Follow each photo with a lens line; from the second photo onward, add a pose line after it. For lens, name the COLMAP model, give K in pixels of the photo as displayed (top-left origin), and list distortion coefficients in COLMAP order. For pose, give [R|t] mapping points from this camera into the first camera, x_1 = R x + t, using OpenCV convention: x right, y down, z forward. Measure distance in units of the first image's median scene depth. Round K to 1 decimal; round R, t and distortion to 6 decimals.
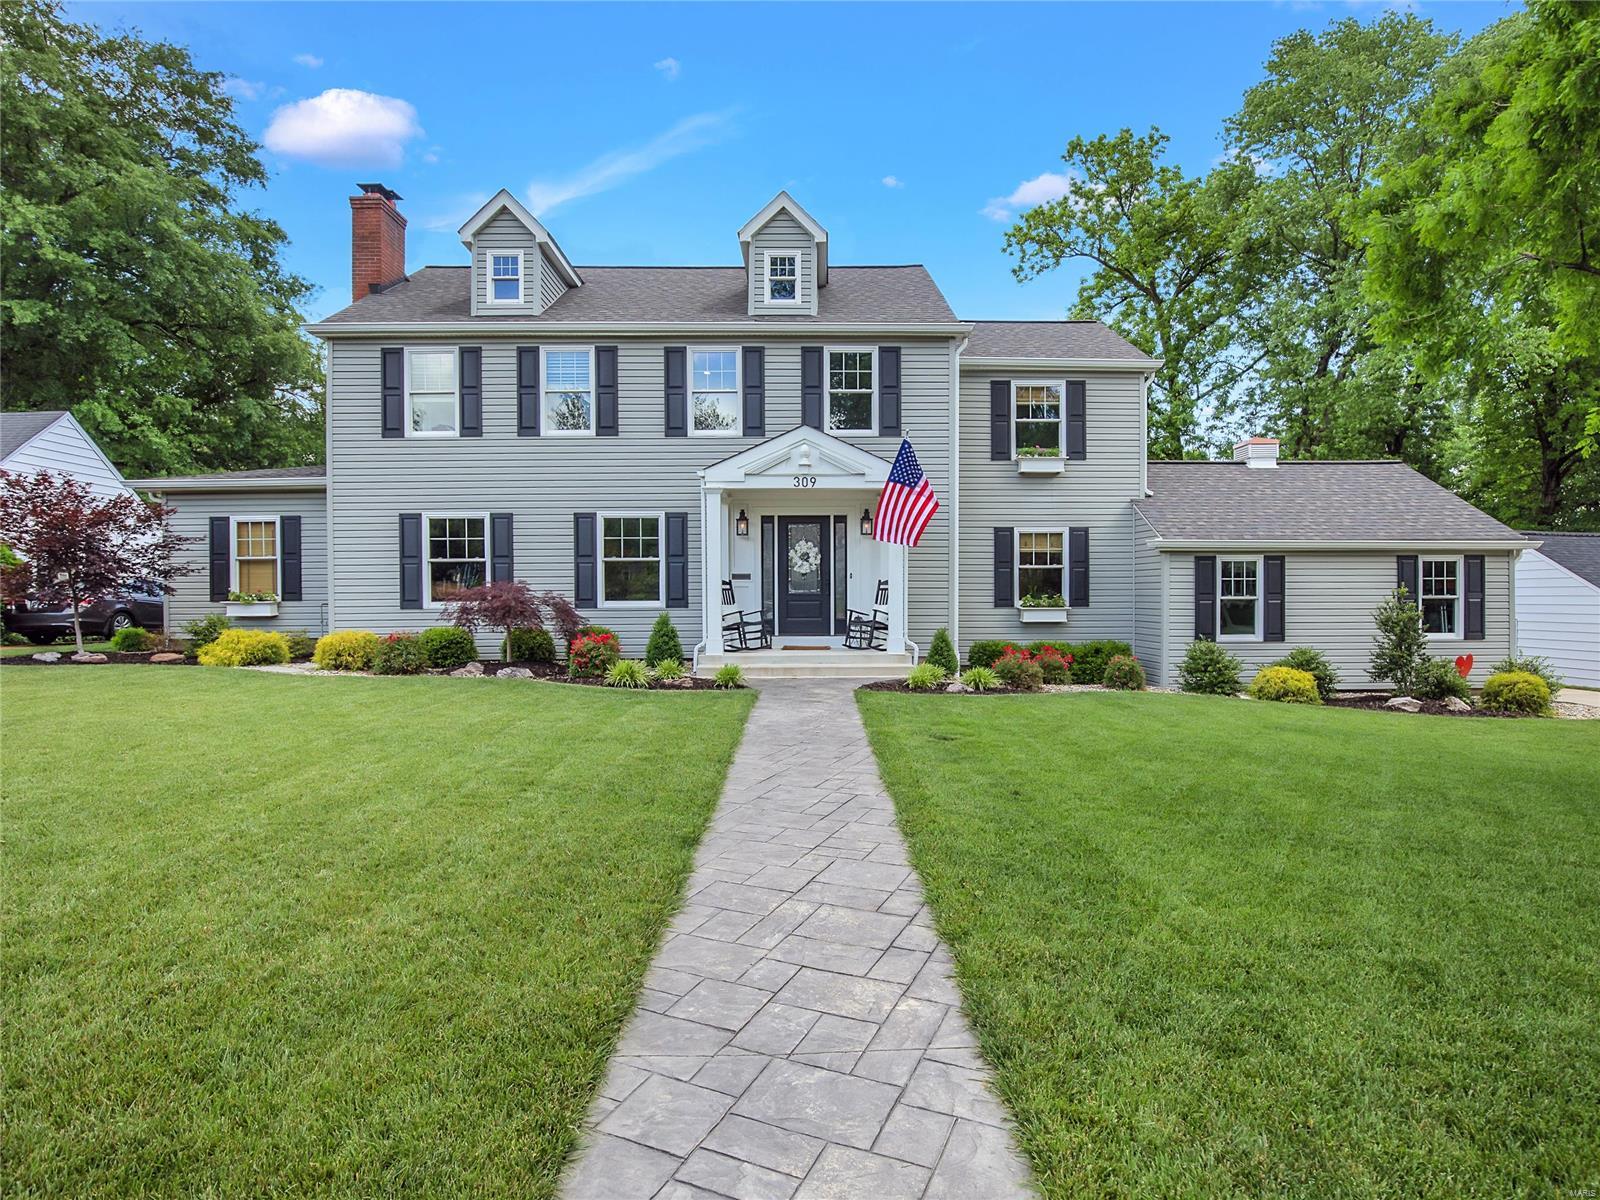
lens RADIAL K [[818.6, 0, 800.0], [0, 818.6, 600.0], [0, 0, 1]] dist [-0.035323, -0.000149]
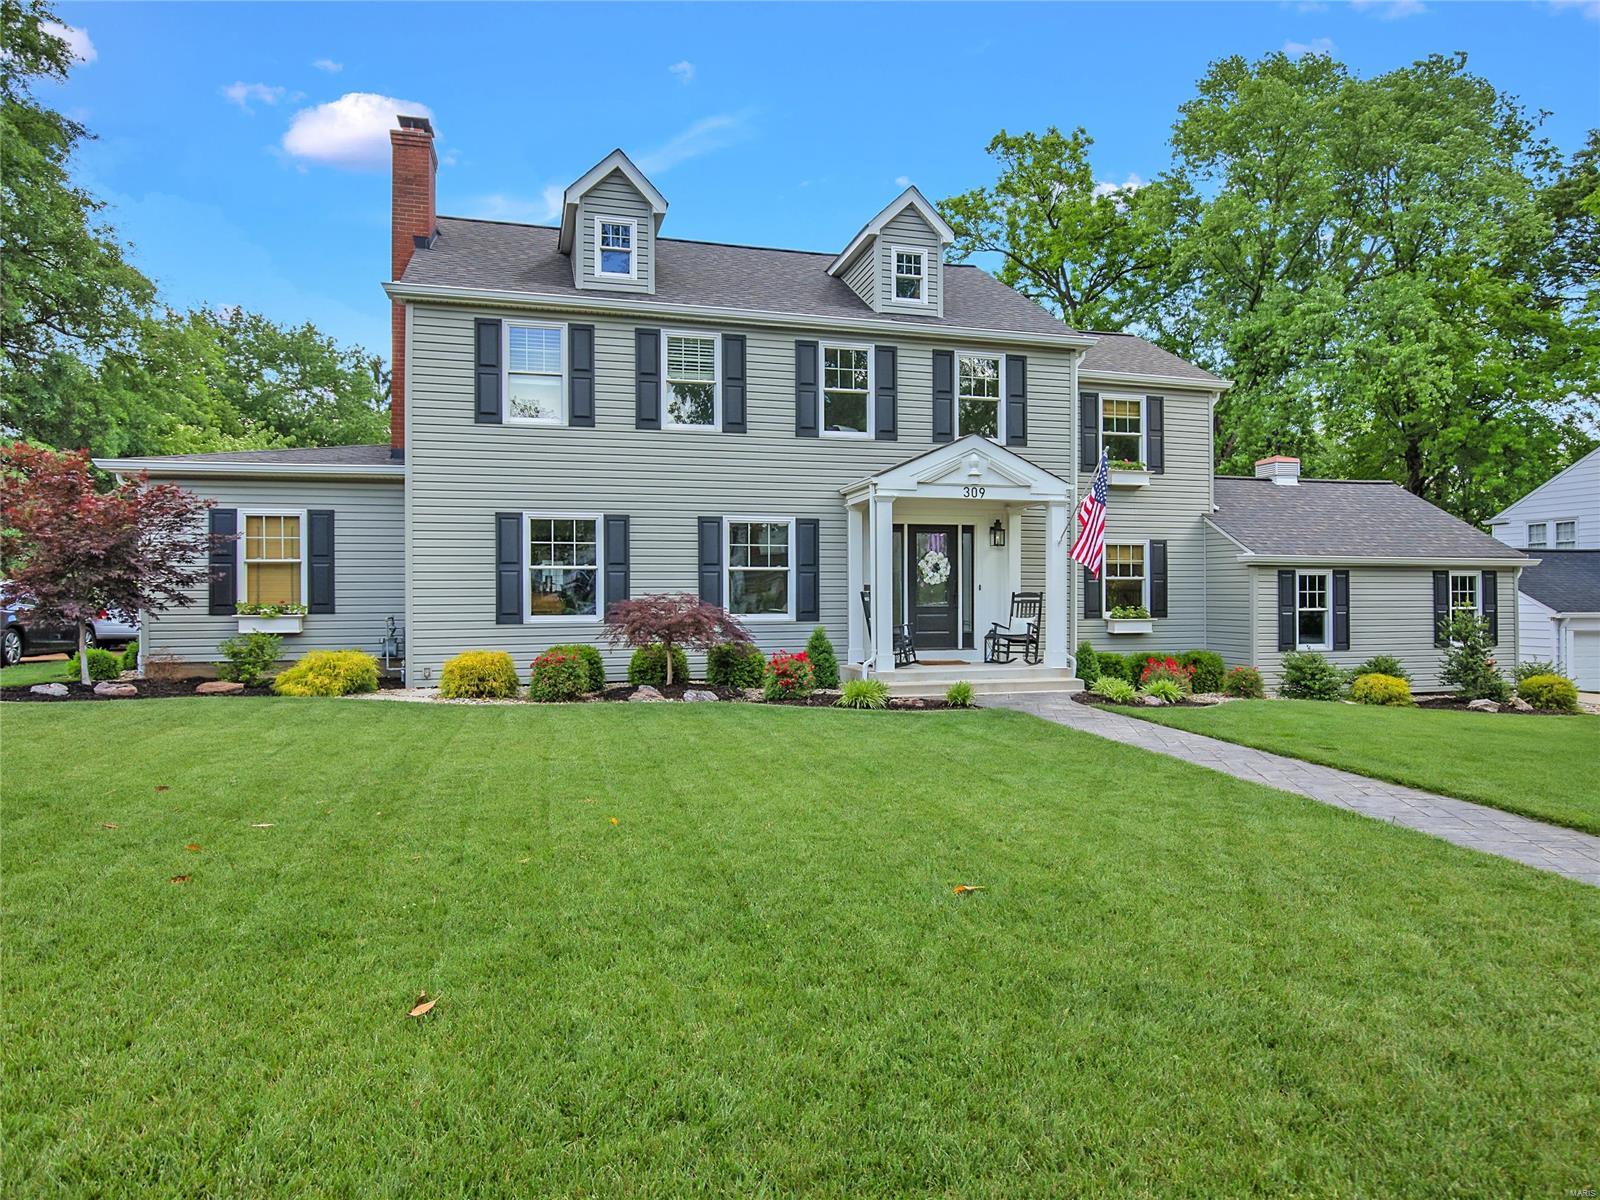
lens RADIAL K [[914.9, 0, 796.4], [0, 914.9, 593.0], [0, 0, 1]] dist [-0.002784, -0.000480]
pose [[0.973893, 0.002541, 0.226995, -0.392949], [0.002680, 0.999739, -0.022687, 0.001296], [-0.226993, 0.022703, 0.973632, -0.008980]]
